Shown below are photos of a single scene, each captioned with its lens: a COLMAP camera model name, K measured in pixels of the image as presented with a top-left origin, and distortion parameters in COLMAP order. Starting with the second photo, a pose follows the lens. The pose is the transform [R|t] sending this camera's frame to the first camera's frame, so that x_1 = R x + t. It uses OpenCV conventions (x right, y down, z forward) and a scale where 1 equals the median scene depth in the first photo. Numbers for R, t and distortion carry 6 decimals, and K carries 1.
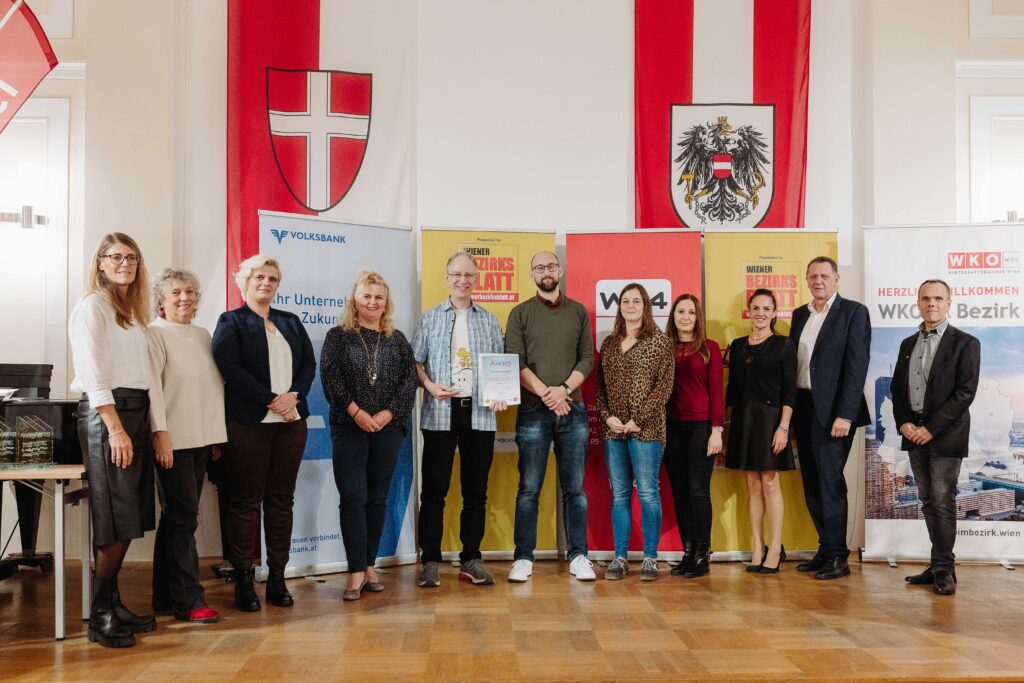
lens RADIAL K [[1007.1, 0, 497.1], [0, 1007.1, 359.6], [0, 0, 1]] dist [0.020791, 0.000000]
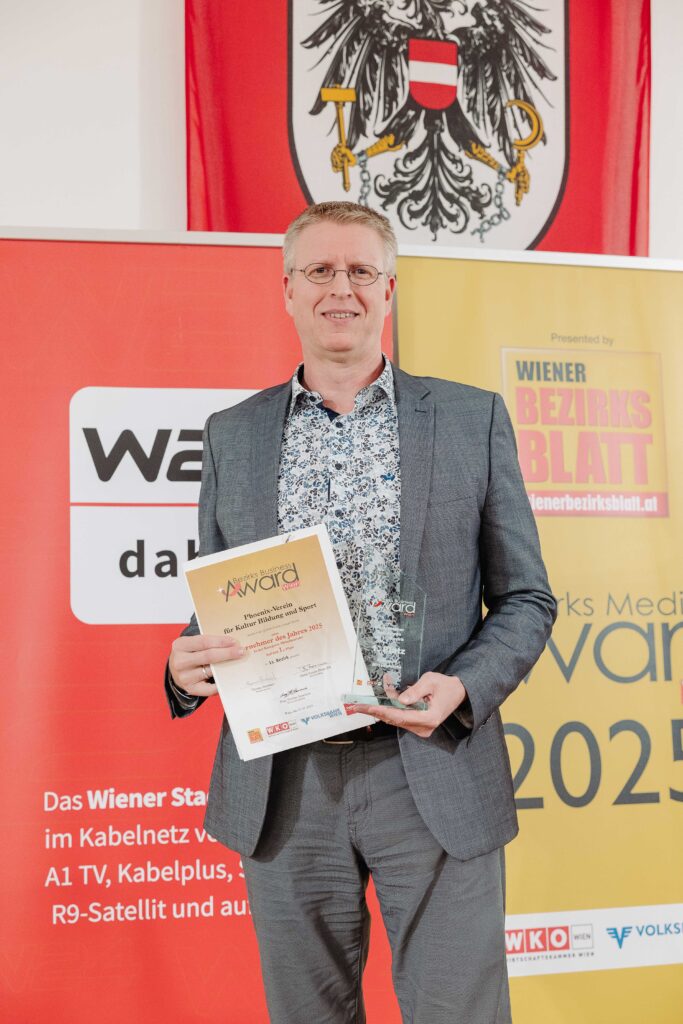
lens RADIAL K [[1822.9, 0, 344.8], [0, 1822.9, 511.8], [0, 0, 1]] dist [0.037575, 0.000000]
pose [[0.950167, 0.014872, 0.311386, 0.003625], [0.005358, 0.997935, -0.064011, -0.003687], [-0.311694, 0.062489, 0.948125, 0.430538]]
